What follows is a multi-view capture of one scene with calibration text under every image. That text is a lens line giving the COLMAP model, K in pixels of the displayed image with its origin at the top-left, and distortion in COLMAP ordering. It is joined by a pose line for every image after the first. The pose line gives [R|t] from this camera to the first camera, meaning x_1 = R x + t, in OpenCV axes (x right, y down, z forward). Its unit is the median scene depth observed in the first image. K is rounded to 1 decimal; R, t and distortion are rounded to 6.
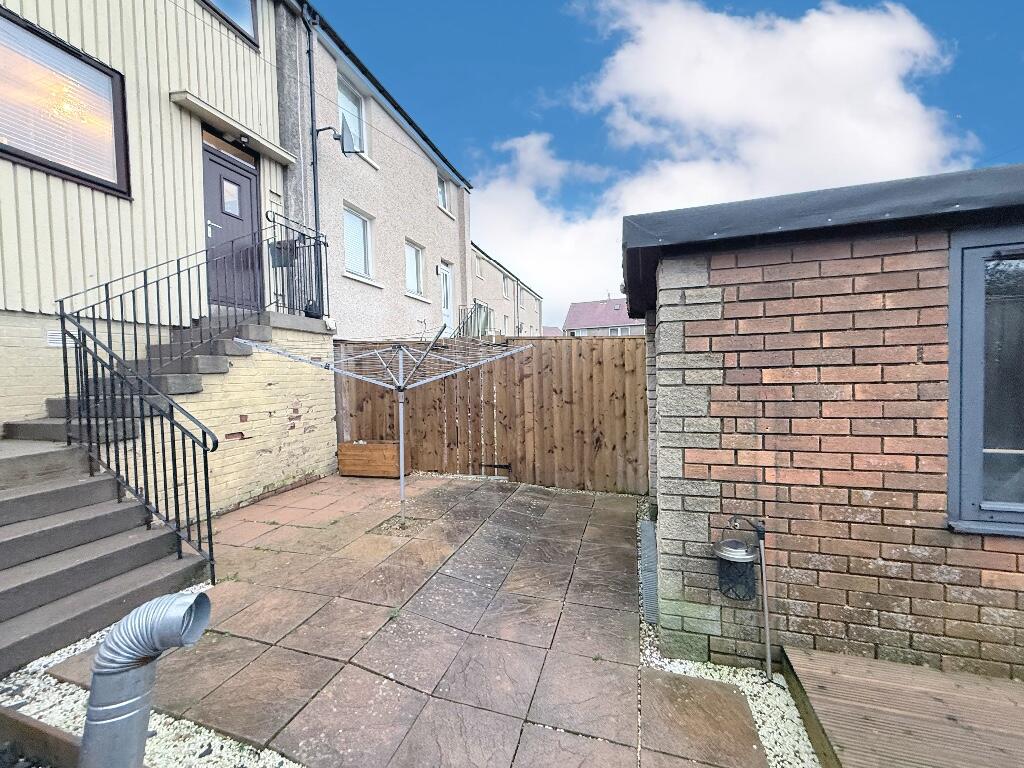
lens RADIAL K [[409.1, 0, 508.9], [0, 409.1, 383.9], [0, 0, 1]] dist [-0.000870, -0.000050]
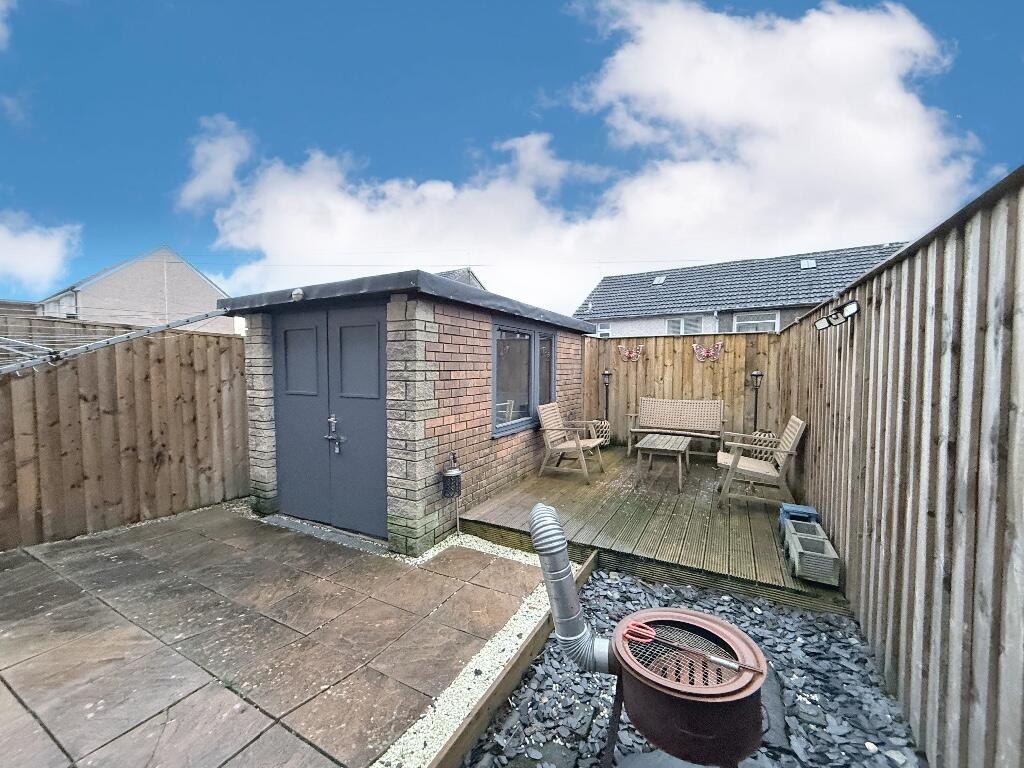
lens RADIAL K [[409.1, 0, 509.1], [0, 409.1, 385.2], [0, 0, 1]] dist [-0.000870, -0.000050]
pose [[0.186303, -0.017792, 0.982331, -0.520079], [0.022731, 0.999646, 0.013795, 0.002693], [-0.982229, 0.019759, 0.186642, 0.176832]]
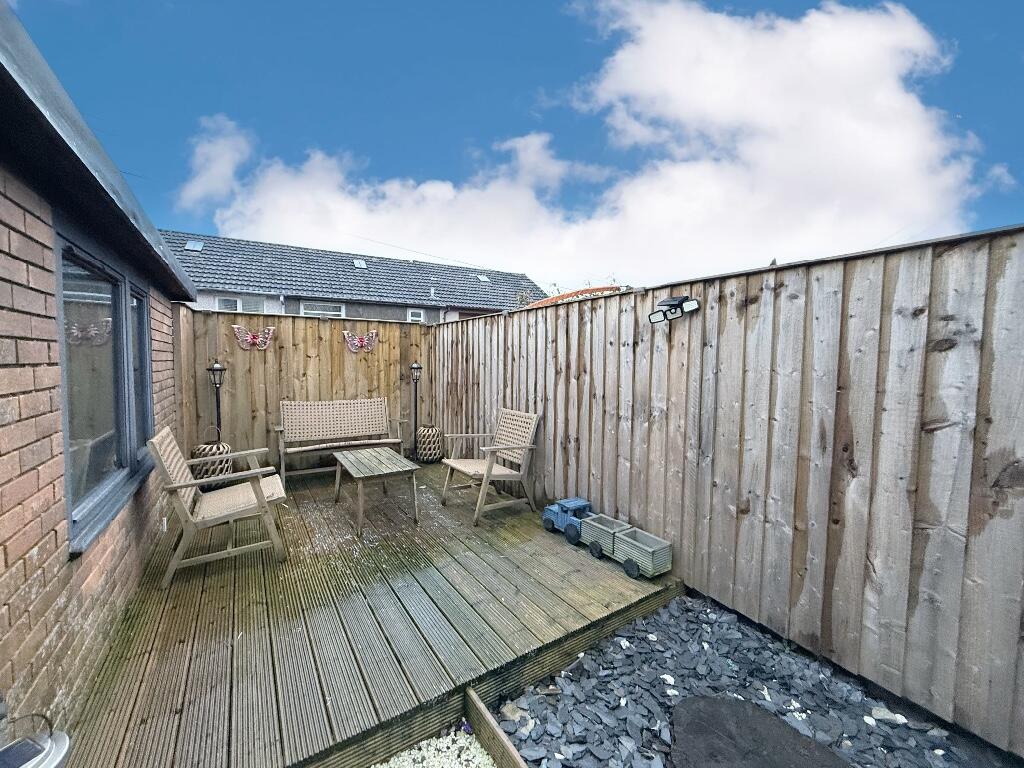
lens RADIAL K [[409.1, 0, 513.1], [0, 409.1, 384.8], [0, 0, 1]] dist [-0.000870, -0.000050]
pose [[-0.778218, -0.017129, 0.627761, -0.076873], [0.030247, 0.997445, 0.064713, -0.014412], [-0.627266, 0.069349, -0.775712, 0.426548]]
